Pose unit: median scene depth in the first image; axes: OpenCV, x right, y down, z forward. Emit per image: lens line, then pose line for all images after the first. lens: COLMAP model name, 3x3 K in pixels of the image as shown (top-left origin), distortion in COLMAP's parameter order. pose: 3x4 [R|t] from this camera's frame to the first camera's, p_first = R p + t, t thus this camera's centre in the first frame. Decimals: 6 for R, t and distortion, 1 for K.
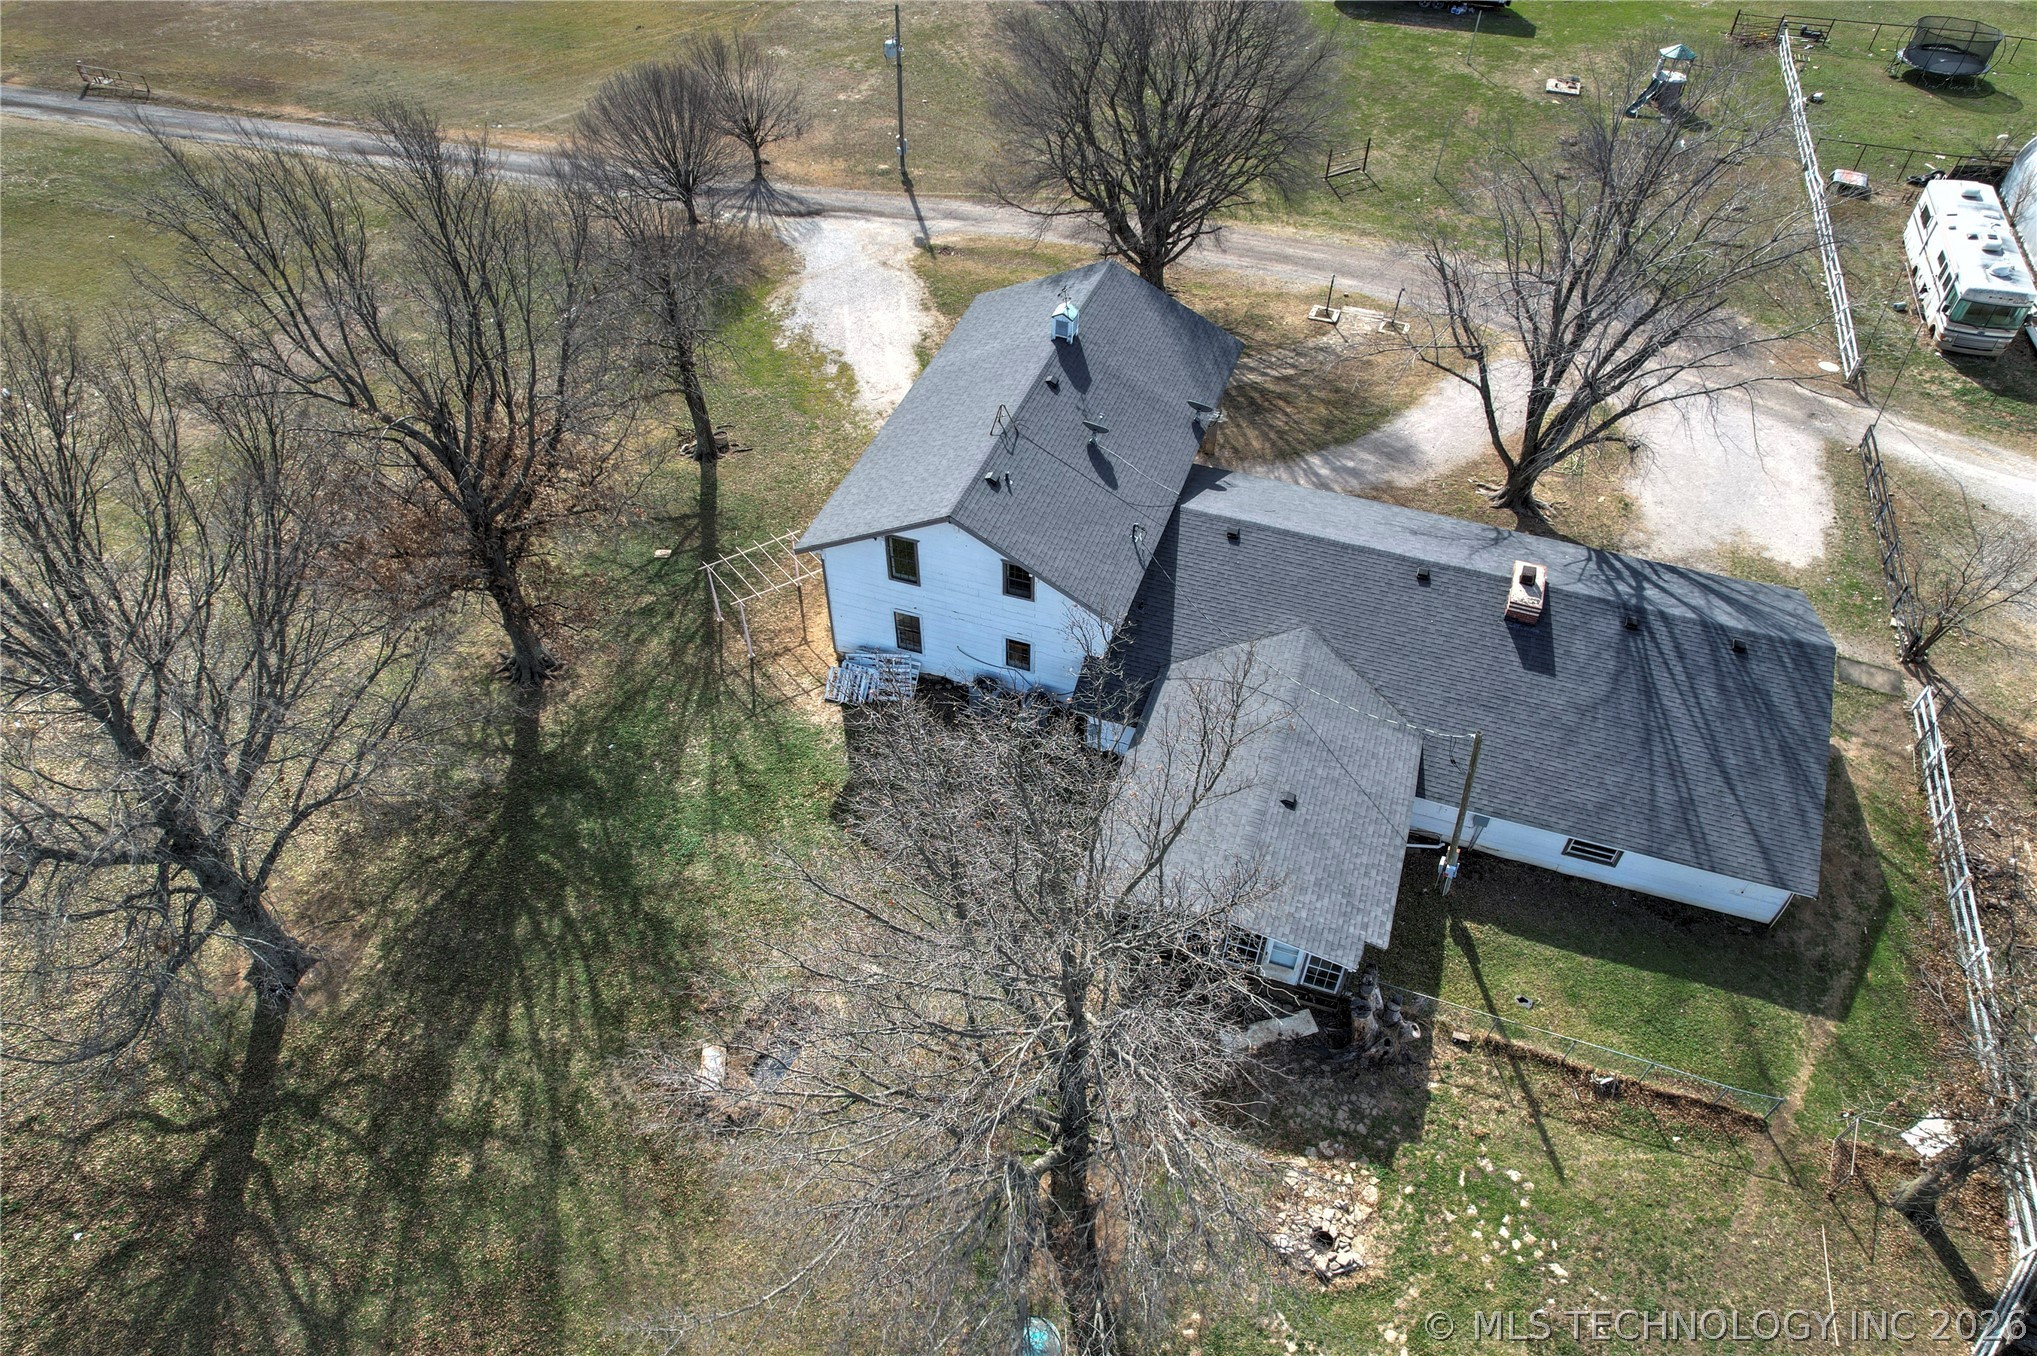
lens RADIAL K [[1300.8, 0, 1015.5], [0, 1300.8, 683.1], [0, 0, 1]] dist [-0.082901, 0.072115]
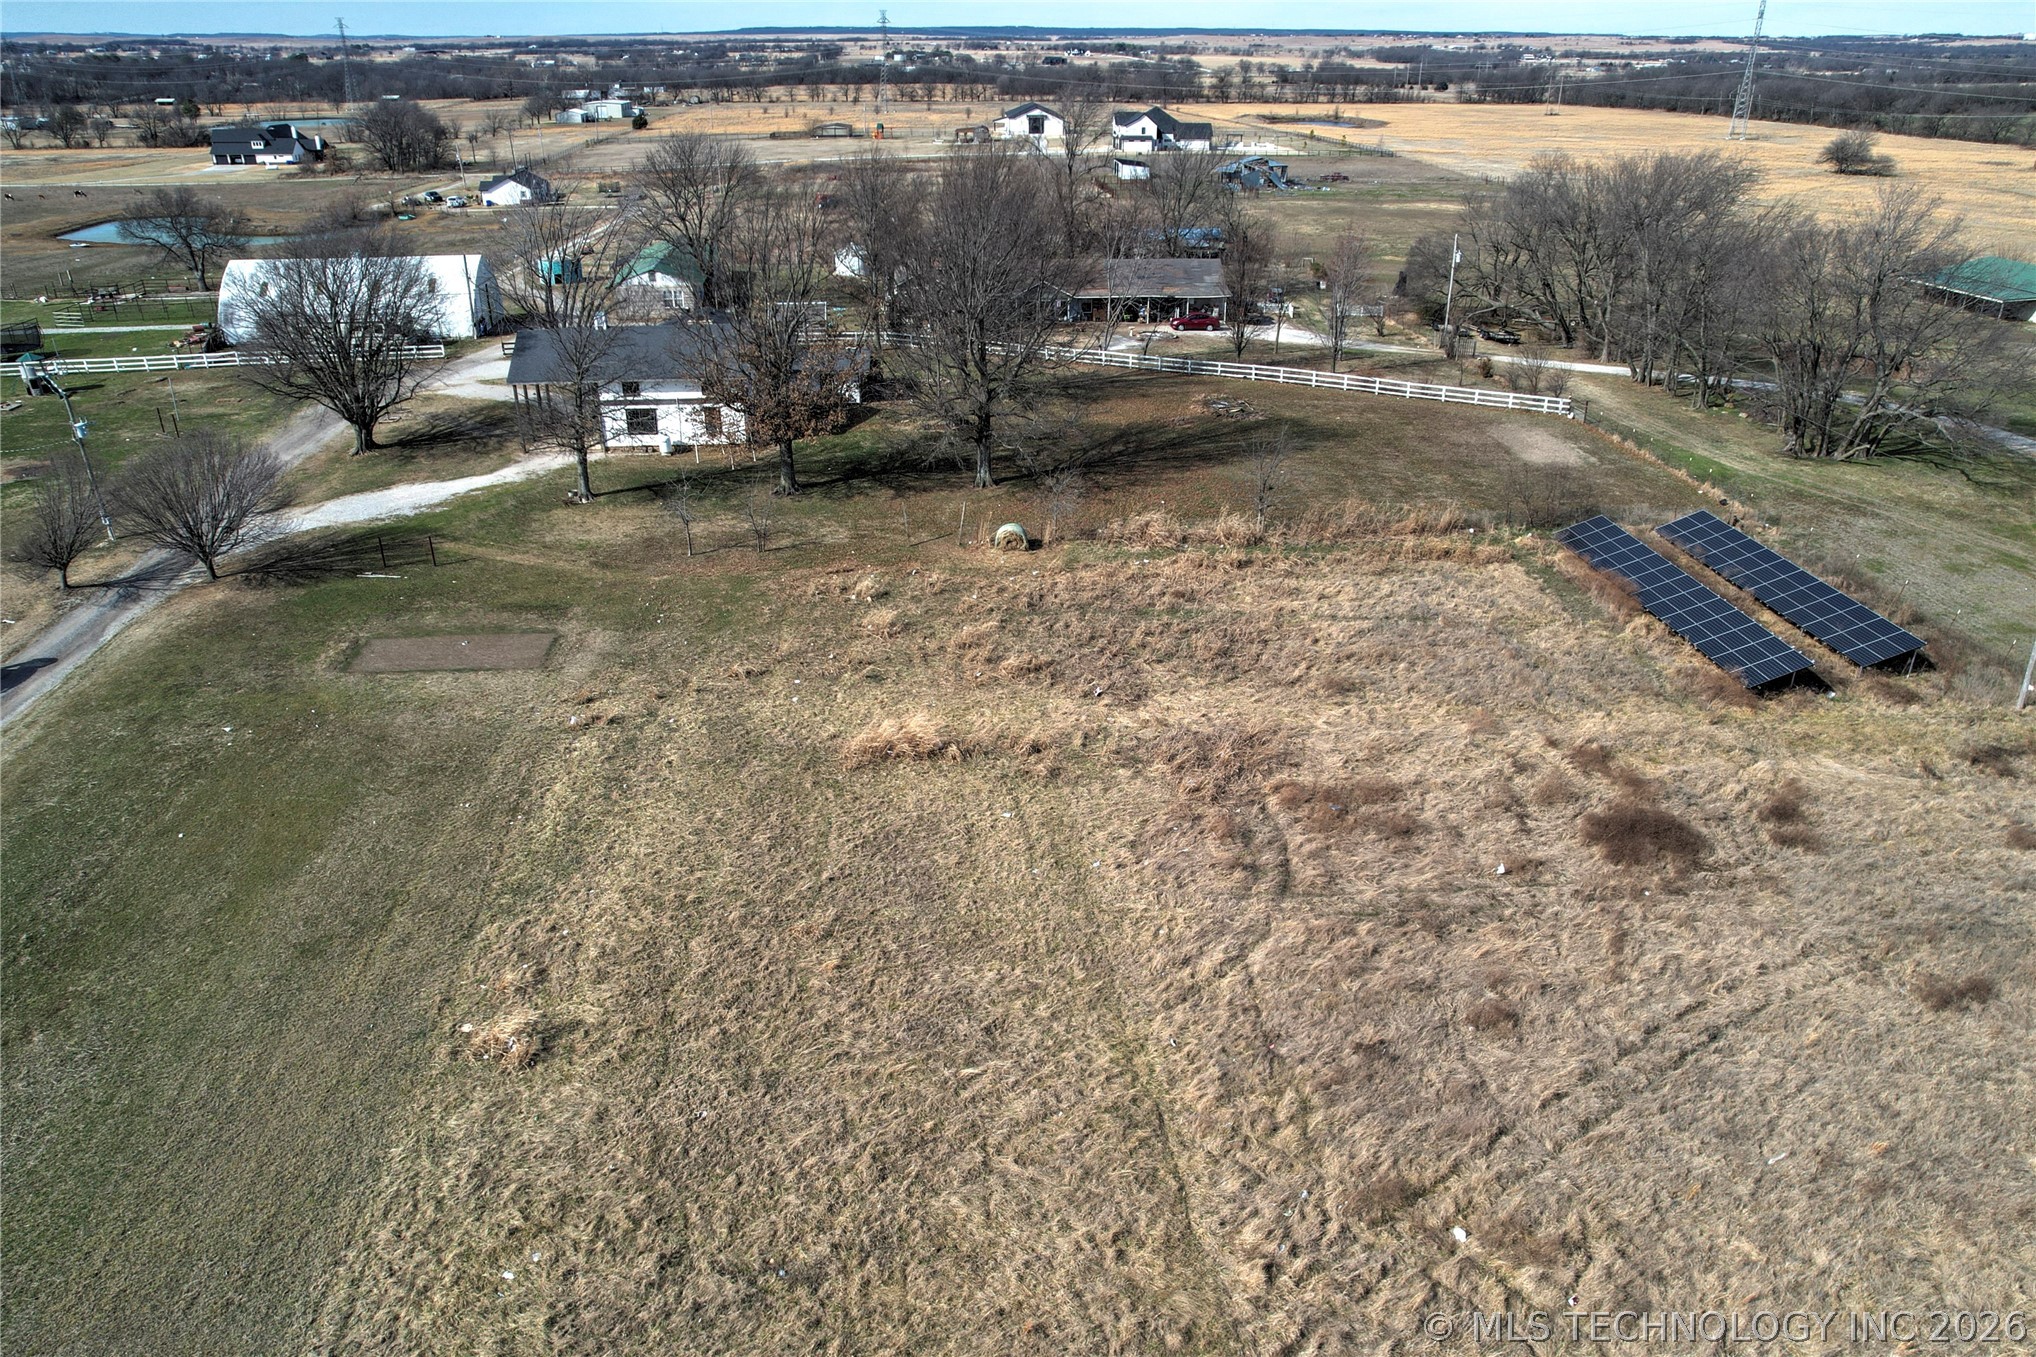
lens RADIAL K [[1499.0, 0, 1027.6], [0, 1499.0, 757.9], [0, 0, 1]] dist [-0.081915, 0.074749]
pose [[-0.405576, -0.410643, 0.816627, -2.038563], [0.653860, 0.493957, 0.573126, -0.699530], [-0.638729, 0.766406, 0.068166, 0.774216]]
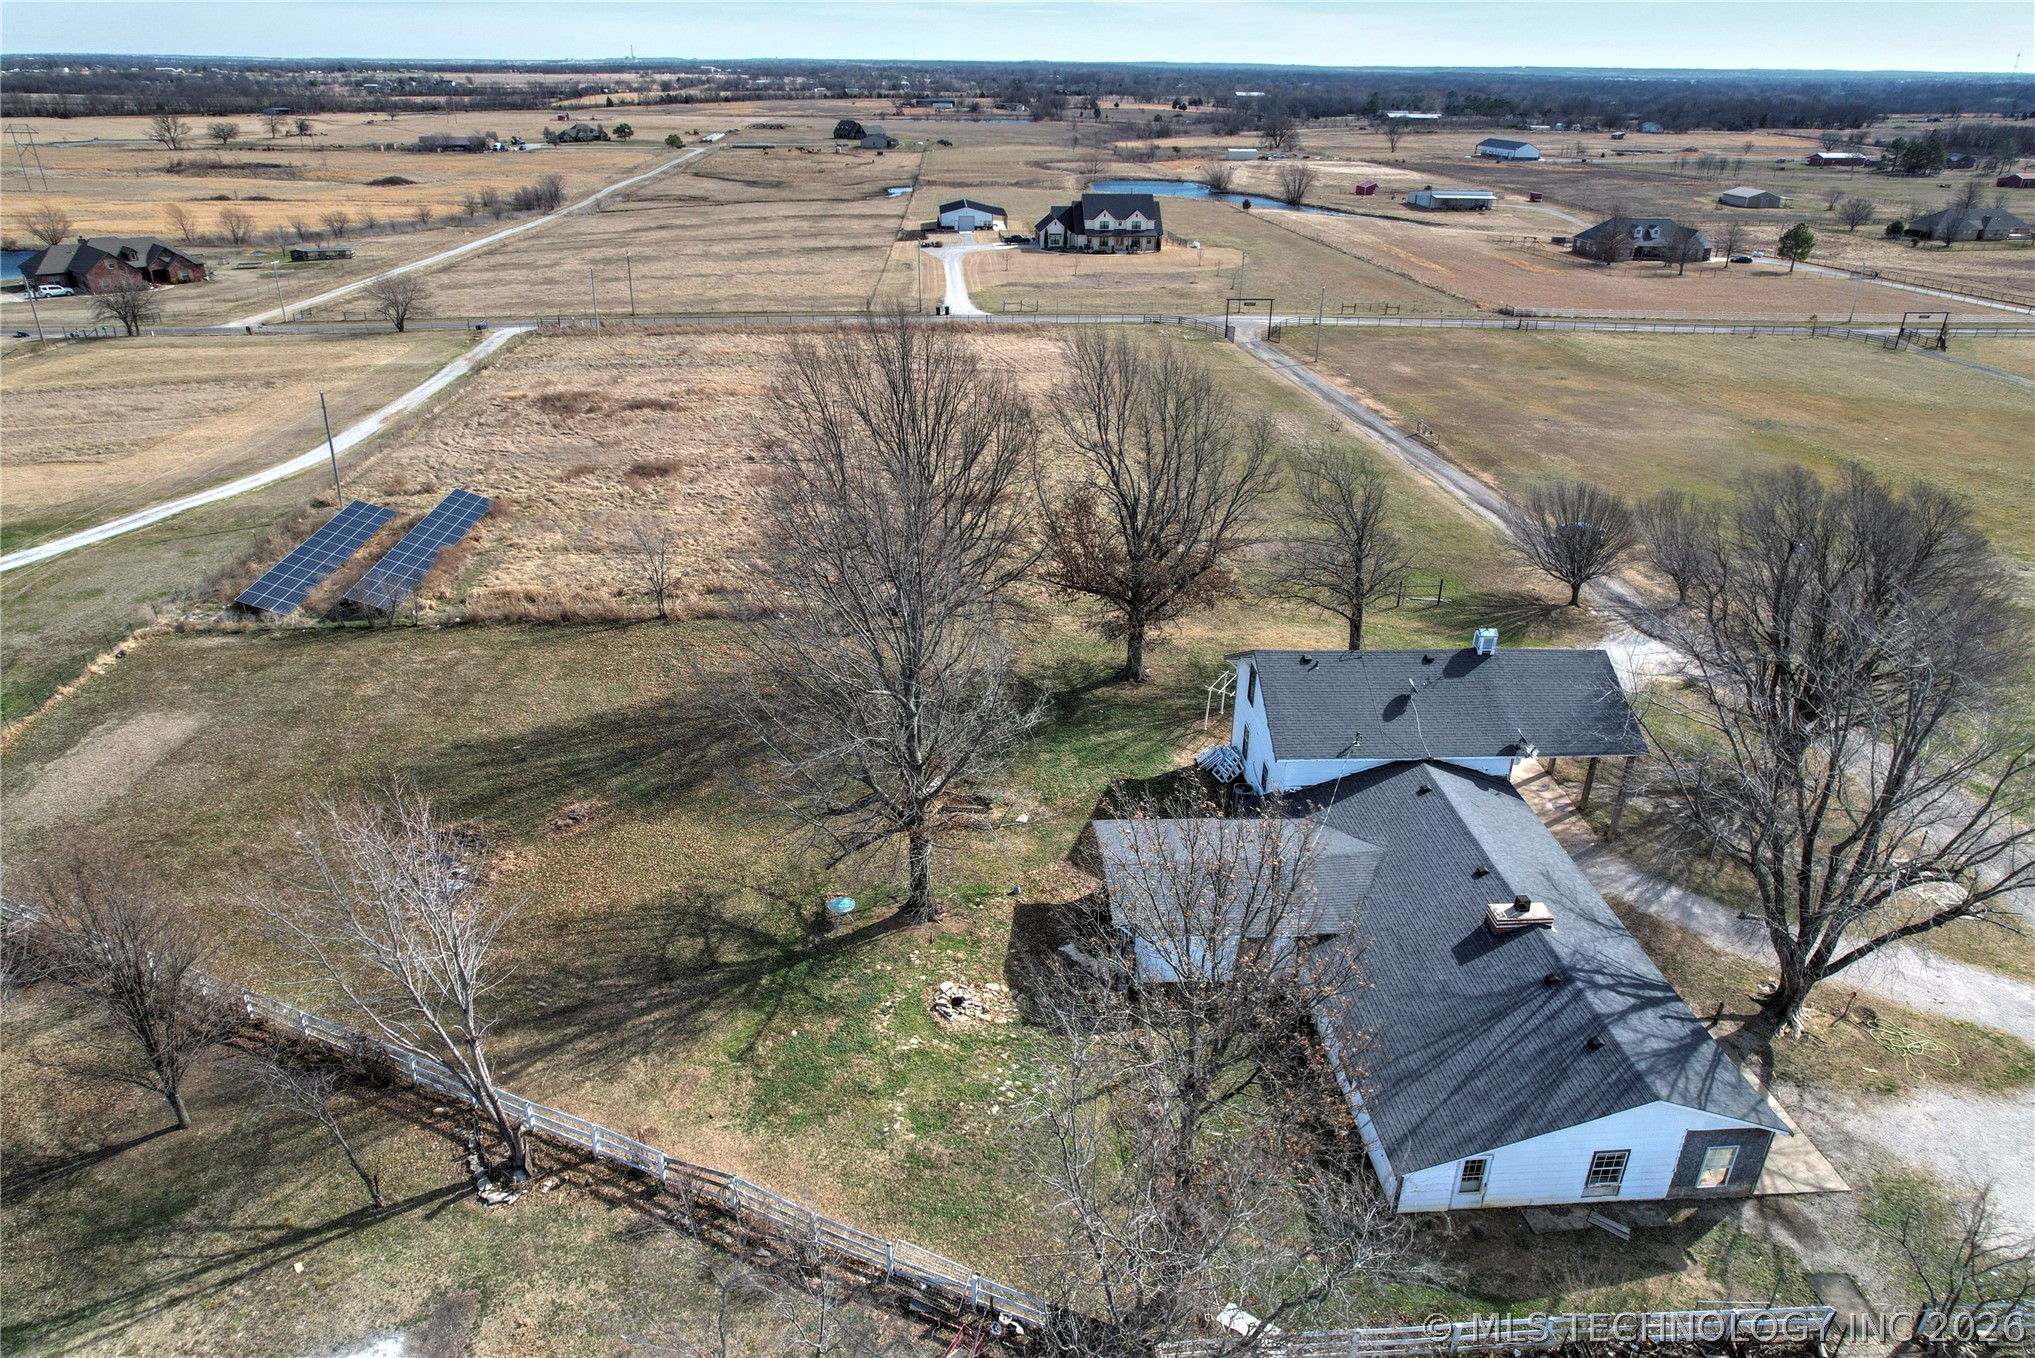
lens RADIAL K [[1299.5, 0, 1014.5], [0, 1299.5, 684.1], [0, 0, 1]] dist [-0.082901, 0.072115]
pose [[0.386642, 0.401248, -0.830366, 0.803129], [-0.669388, 0.741451, 0.046596, 0.015805], [0.634372, 0.537821, 0.555266, -0.021875]]
